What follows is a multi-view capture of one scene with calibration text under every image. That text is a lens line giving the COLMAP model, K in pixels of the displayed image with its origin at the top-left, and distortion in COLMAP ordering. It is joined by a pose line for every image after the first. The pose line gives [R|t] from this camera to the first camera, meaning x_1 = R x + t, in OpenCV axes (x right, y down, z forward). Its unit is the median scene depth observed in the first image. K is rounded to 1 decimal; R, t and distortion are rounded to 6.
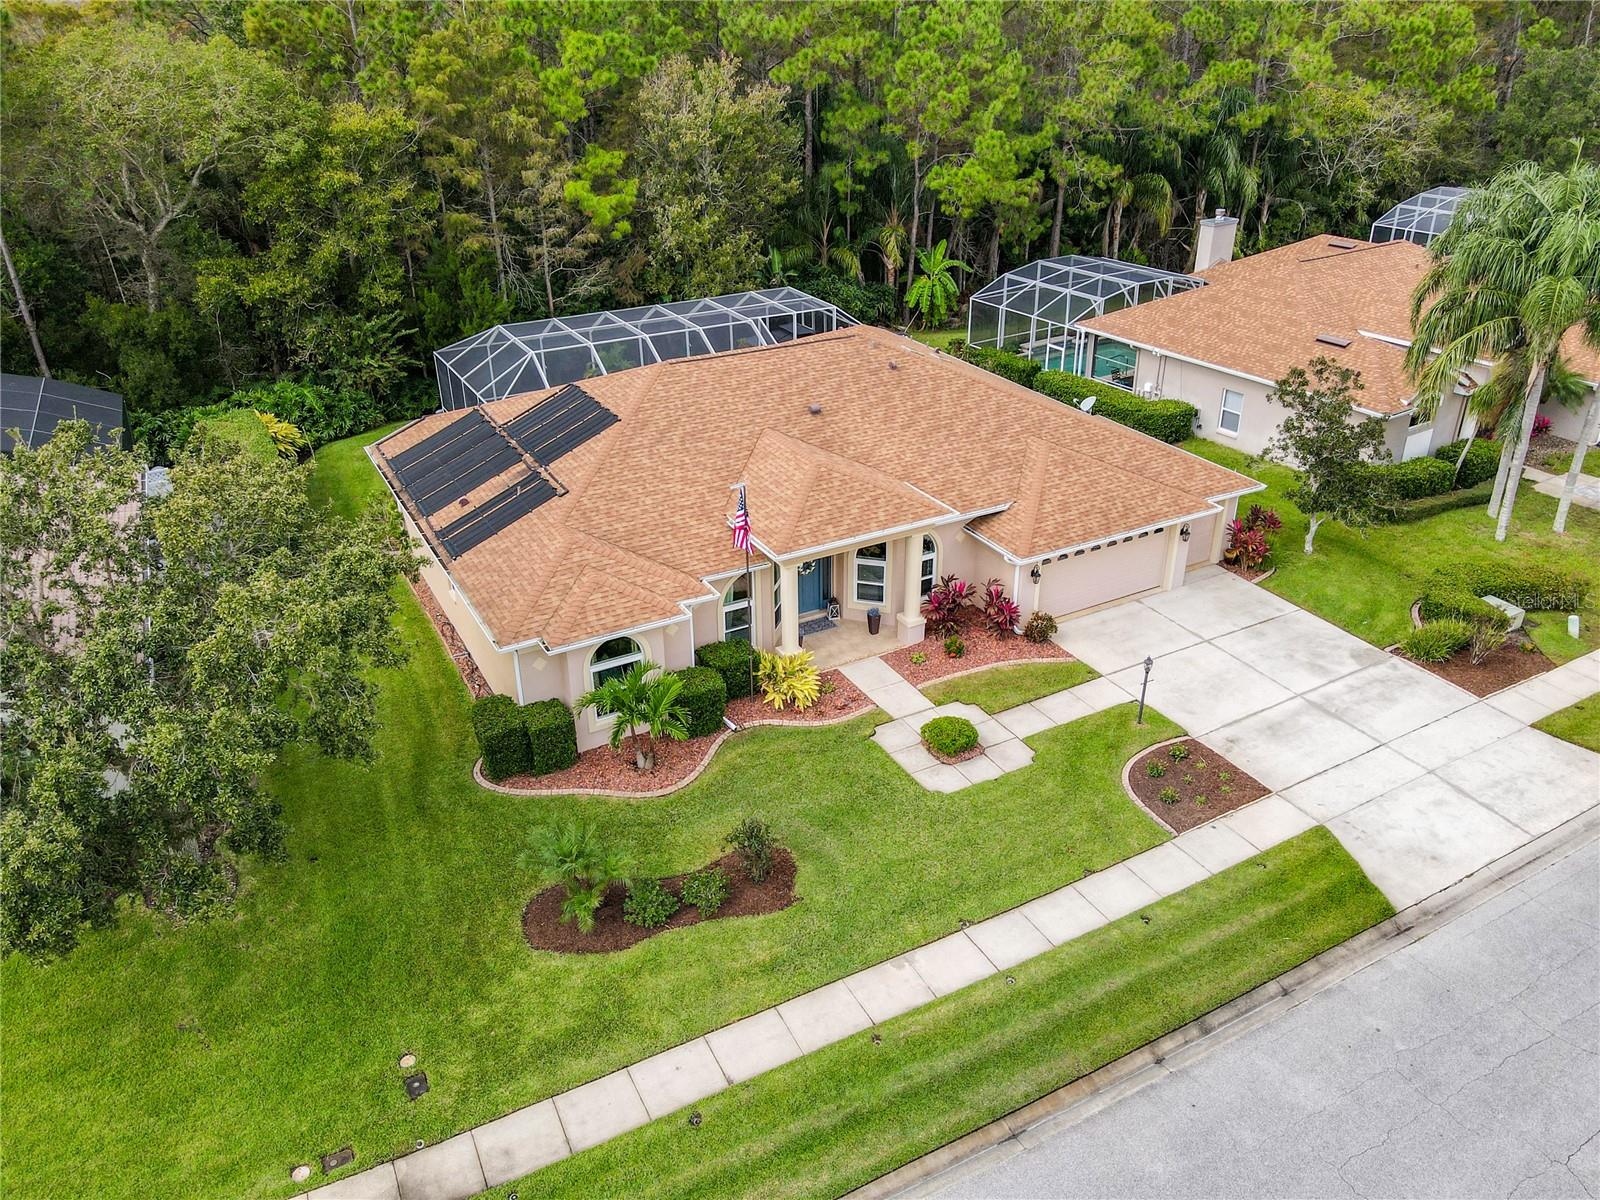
lens RADIAL K [[1176.9, 0, 800.0], [0, 1176.9, 600.0], [0, 0, 1]] dist [-0.009061, 0.035309]
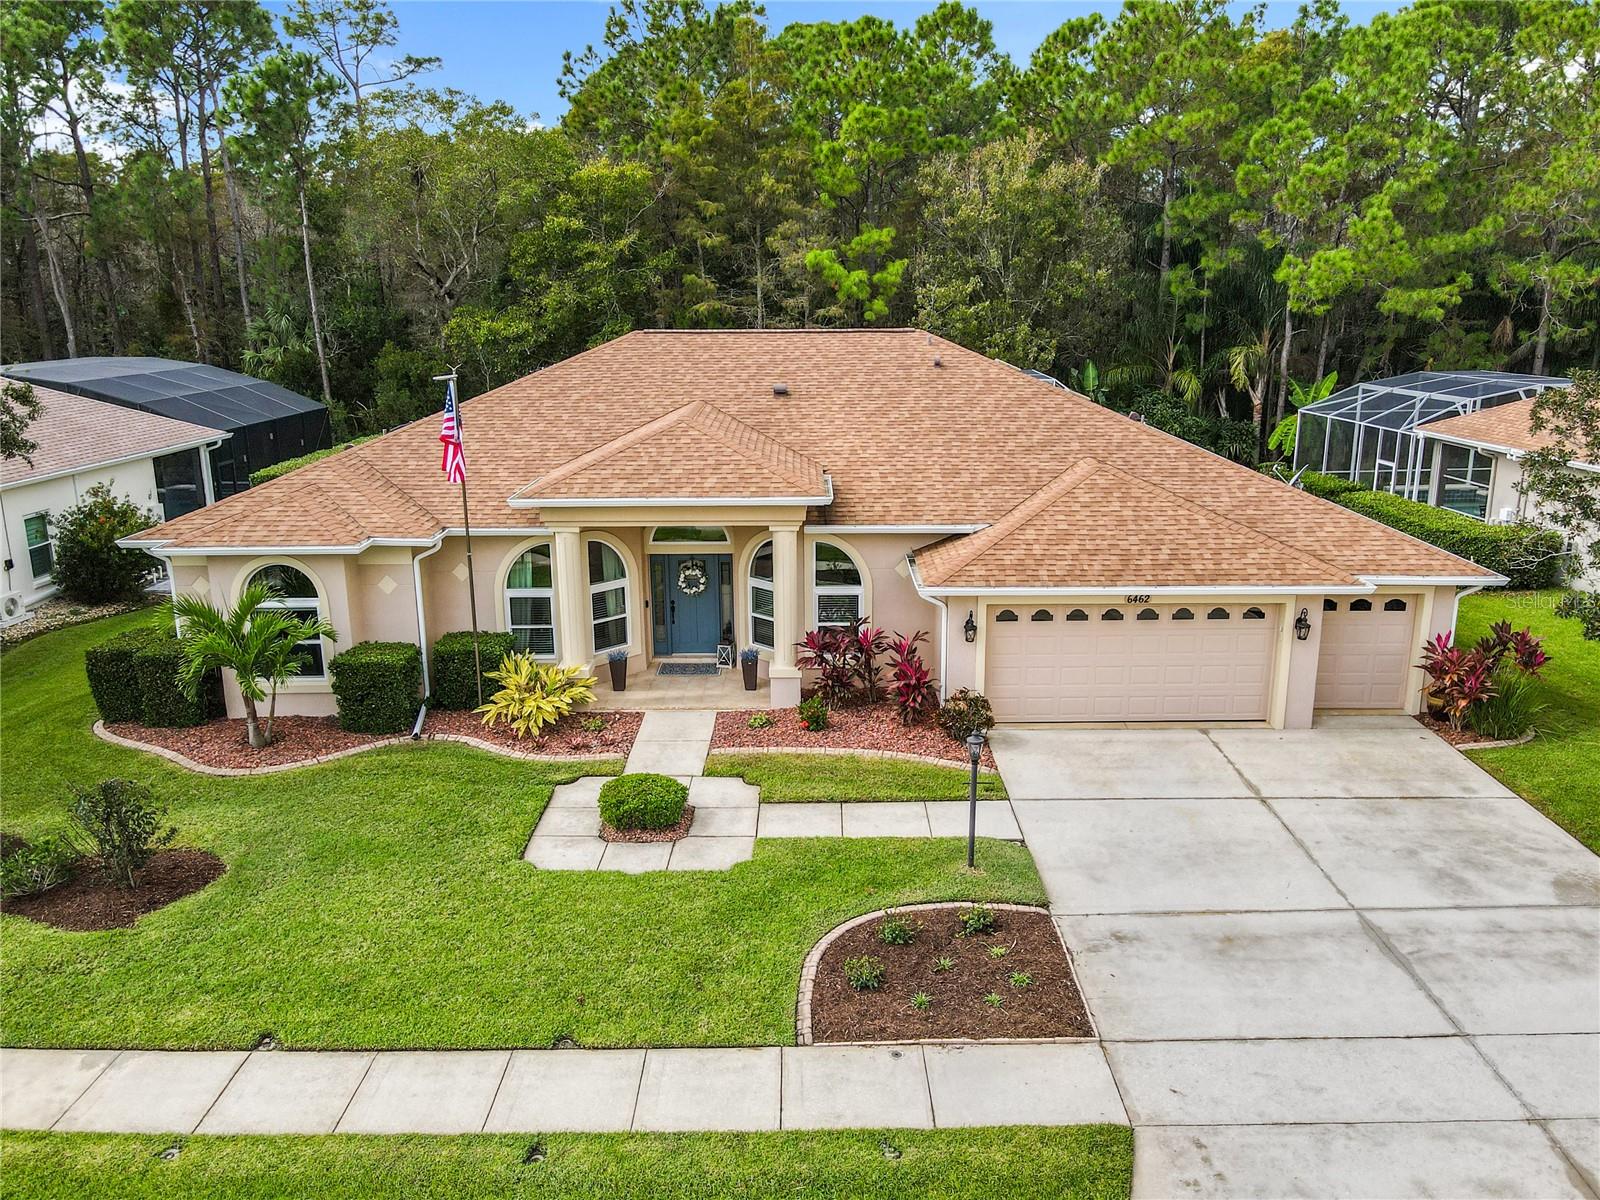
lens RADIAL K [[1176.9, 0, 800.0], [0, 1176.9, 600.0], [0, 0, 1]] dist [-0.009061, 0.035309]
pose [[0.872250, 0.126615, -0.472385, 0.409705], [-0.224265, 0.961916, -0.156276, 0.080233], [0.434608, 0.242251, 0.867427, 0.425911]]
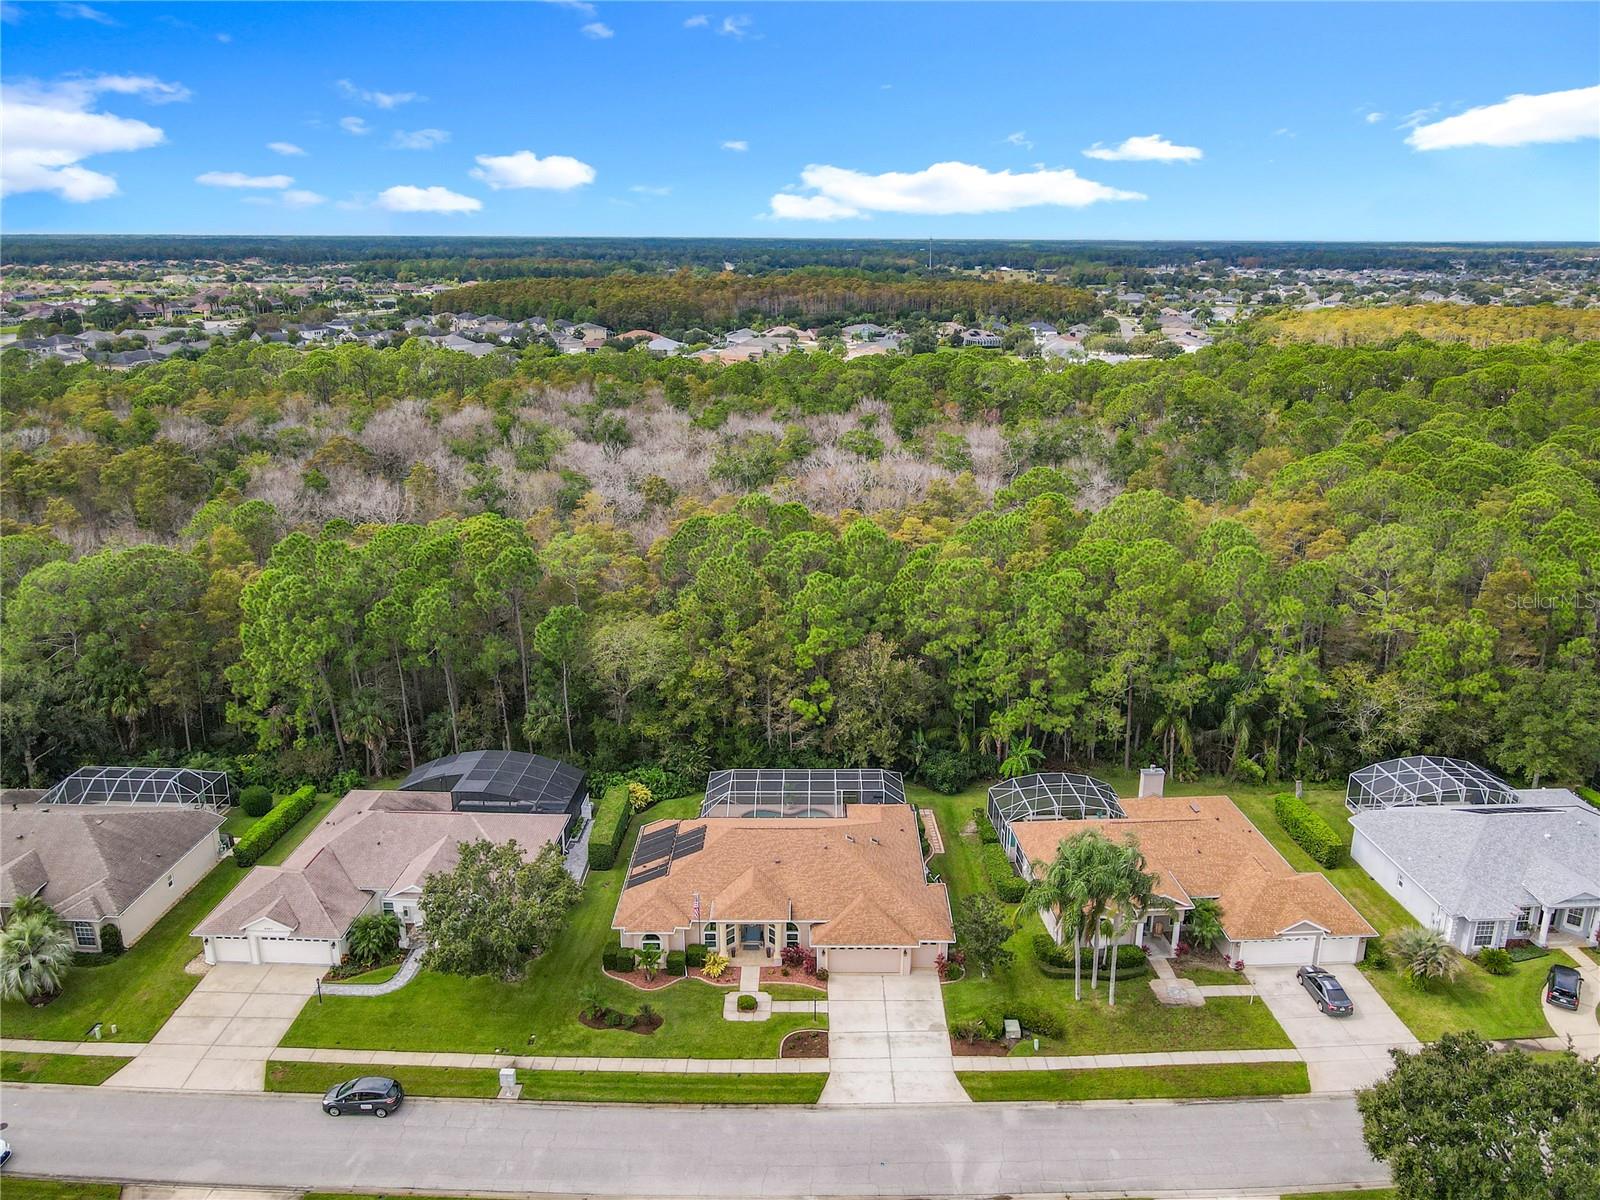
lens RADIAL K [[1137.2, 0, 792.1], [0, 1137.2, 648.0], [0, 0, 1]] dist [0.001448, 0.002391]
pose [[0.868324, 0.163343, -0.468329, 1.164645], [-0.230819, 0.968820, -0.090056, -0.413799], [0.439016, 0.186297, 0.878953, -1.267336]]
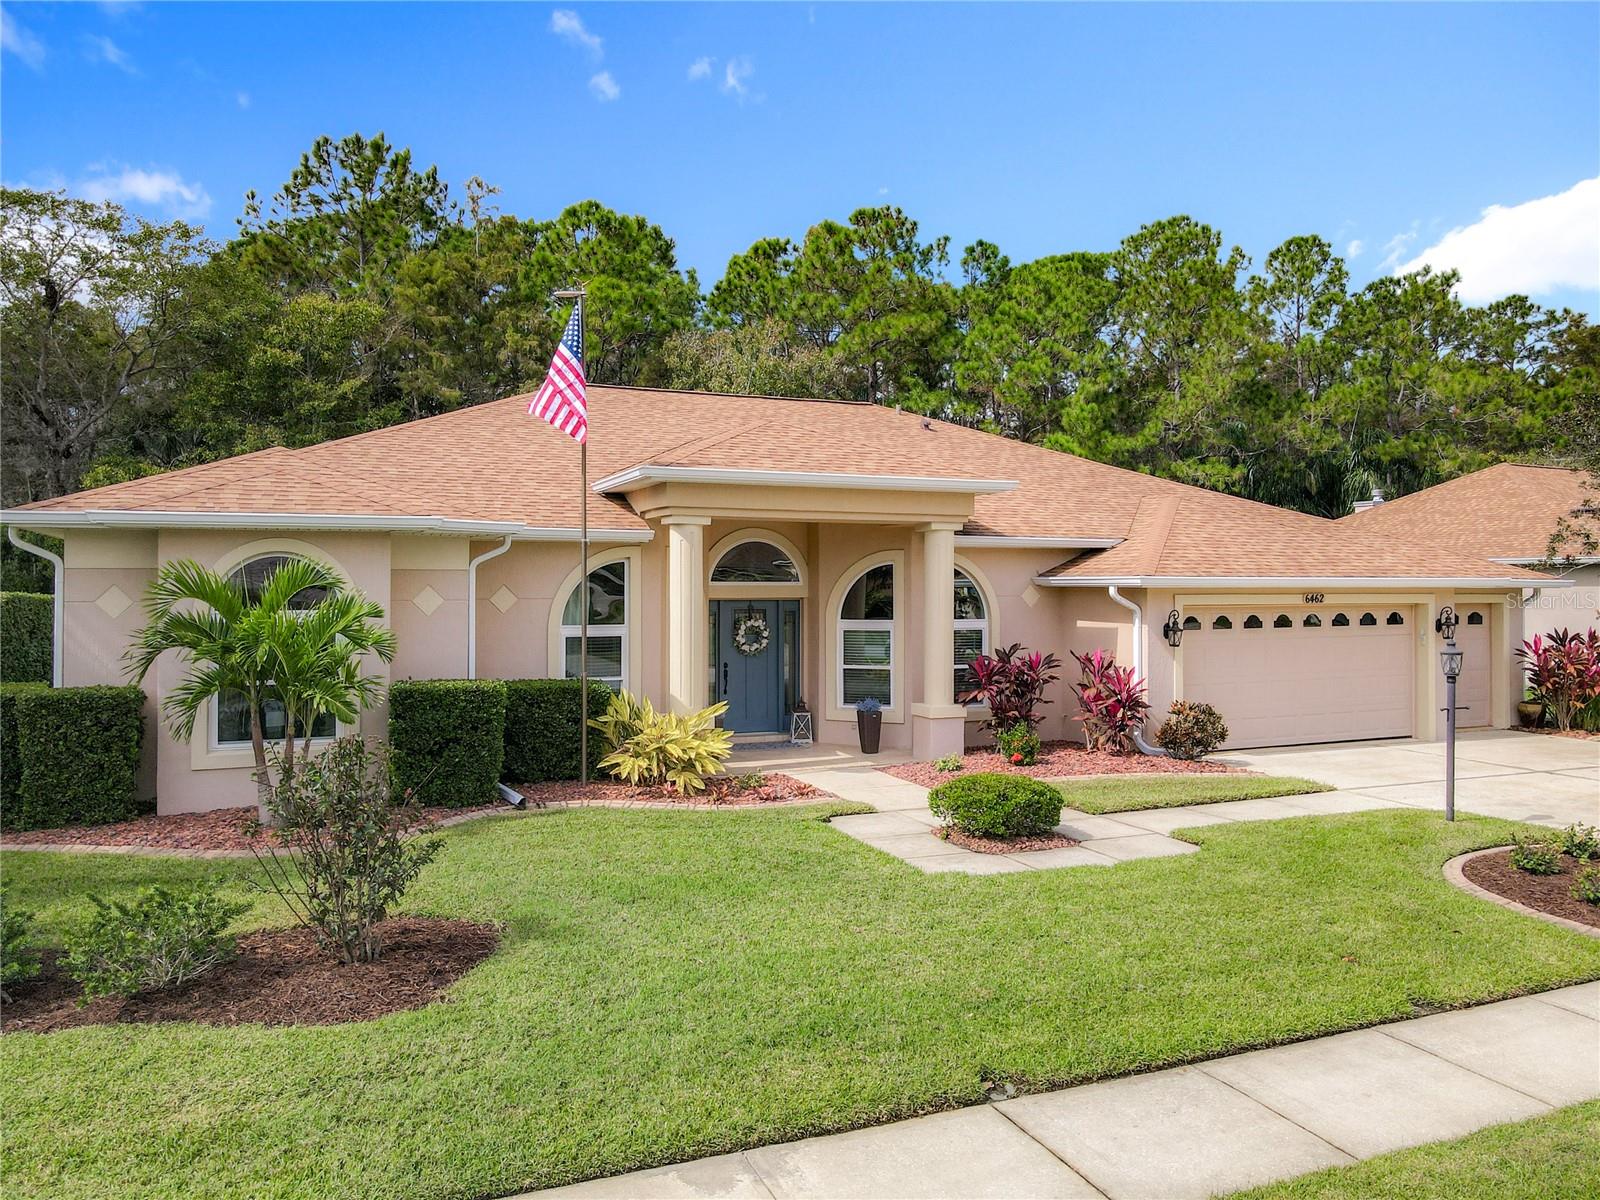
lens RADIAL K [[1200.2, 0, 804.0], [0, 1200.2, 588.9], [0, 0, 1]] dist [0.003845, -0.000319]
pose [[0.995420, 0.008224, -0.095242, 0.086052], [-0.050855, 0.889178, -0.454727, 0.215054], [0.080947, 0.457488, 0.885524, 0.499367]]
